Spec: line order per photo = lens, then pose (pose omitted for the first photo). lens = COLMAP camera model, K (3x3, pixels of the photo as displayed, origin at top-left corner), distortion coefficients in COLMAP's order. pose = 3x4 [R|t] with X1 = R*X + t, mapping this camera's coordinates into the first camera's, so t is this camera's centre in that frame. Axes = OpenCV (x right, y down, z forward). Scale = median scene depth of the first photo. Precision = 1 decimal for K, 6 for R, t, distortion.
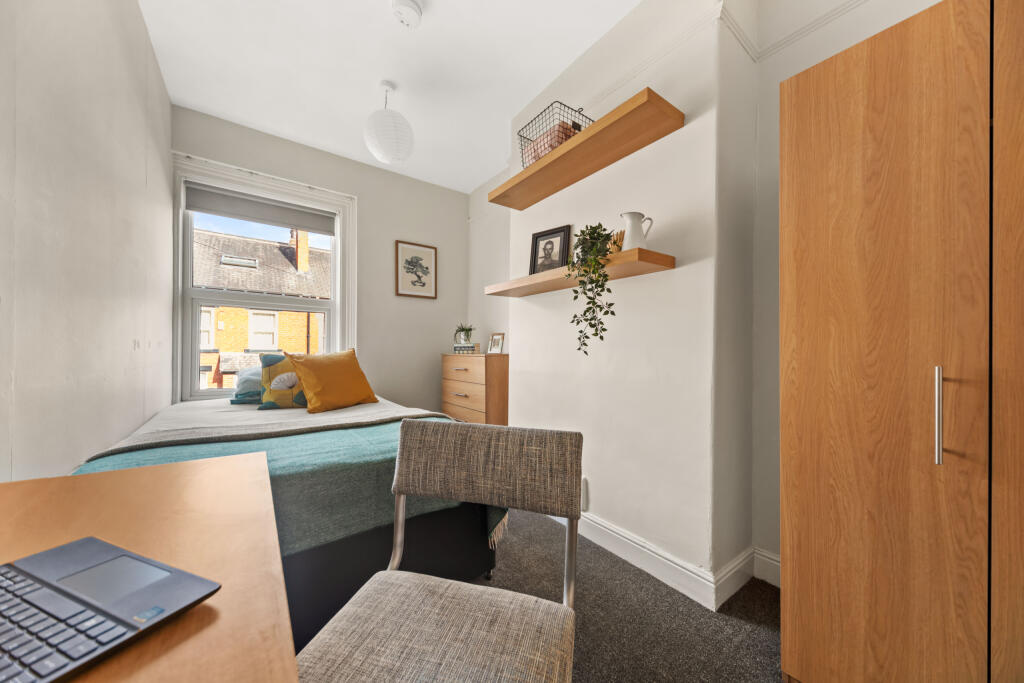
lens RADIAL K [[353.6, 0, 508.8], [0, 353.6, 348.9], [0, 0, 1]] dist [0.000286, 0.000019]
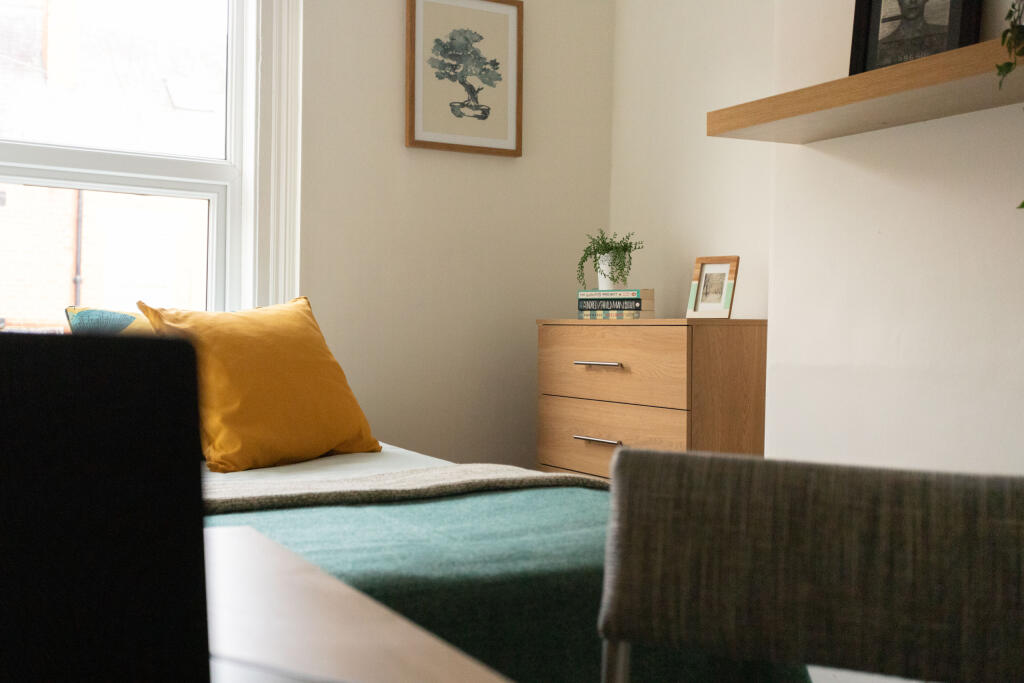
lens RADIAL K [[1131.0, 0, 512.0], [0, 1131.0, 341.5], [0, 0, 1]] dist [0.015718, 0.029459]
pose [[0.991406, 0.012327, -0.130242, -0.077761], [-0.010810, 0.999865, 0.012347, 0.021629], [0.130377, -0.010833, 0.991405, -0.064696]]
